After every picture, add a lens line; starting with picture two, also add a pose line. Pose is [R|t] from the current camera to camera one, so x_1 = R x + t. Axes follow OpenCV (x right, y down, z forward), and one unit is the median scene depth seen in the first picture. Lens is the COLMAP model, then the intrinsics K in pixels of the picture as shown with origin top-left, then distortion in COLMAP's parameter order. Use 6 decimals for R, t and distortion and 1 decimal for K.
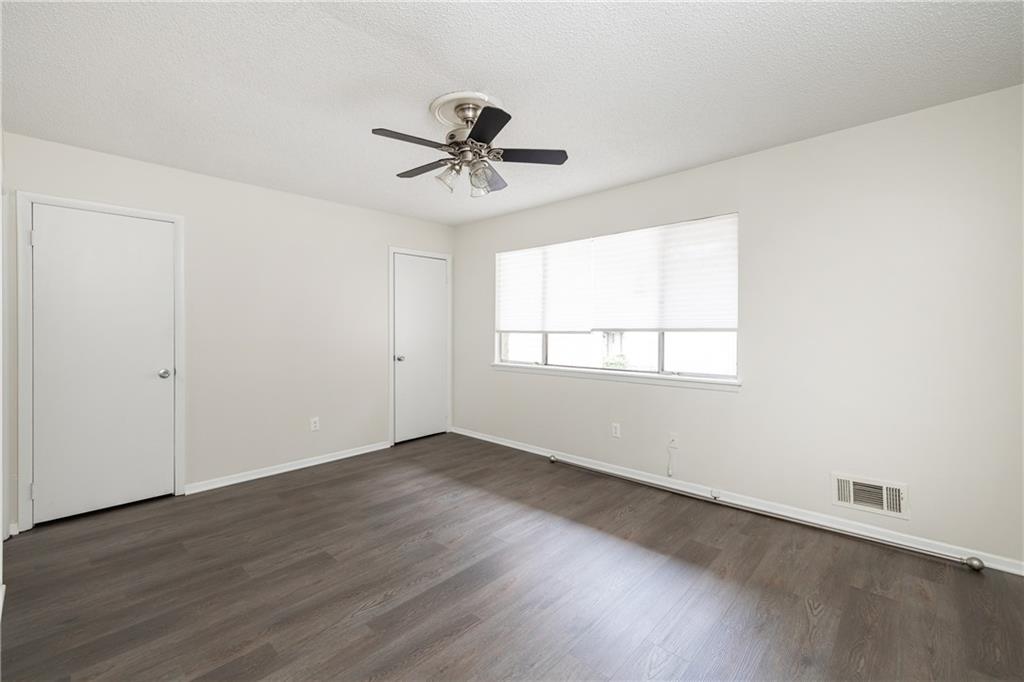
lens RADIAL K [[438.4, 0, 510.5], [0, 438.4, 334.0], [0, 0, 1]] dist [0.003243, 0.000268]
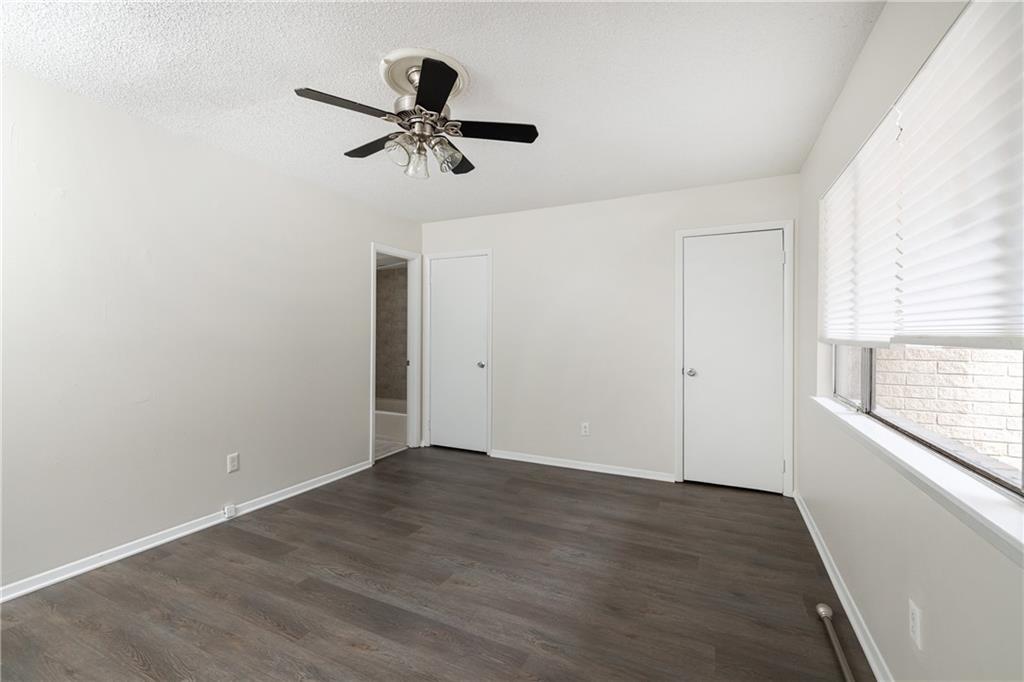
lens RADIAL K [[438.4, 0, 510.5], [0, 438.4, 334.0], [0, 0, 1]] dist [0.003243, 0.000268]
pose [[0.286256, 0.003684, -0.958146, 0.570256], [-0.018496, 0.999828, -0.001682, -0.005893], [0.957975, 0.018204, 0.286275, 0.686143]]
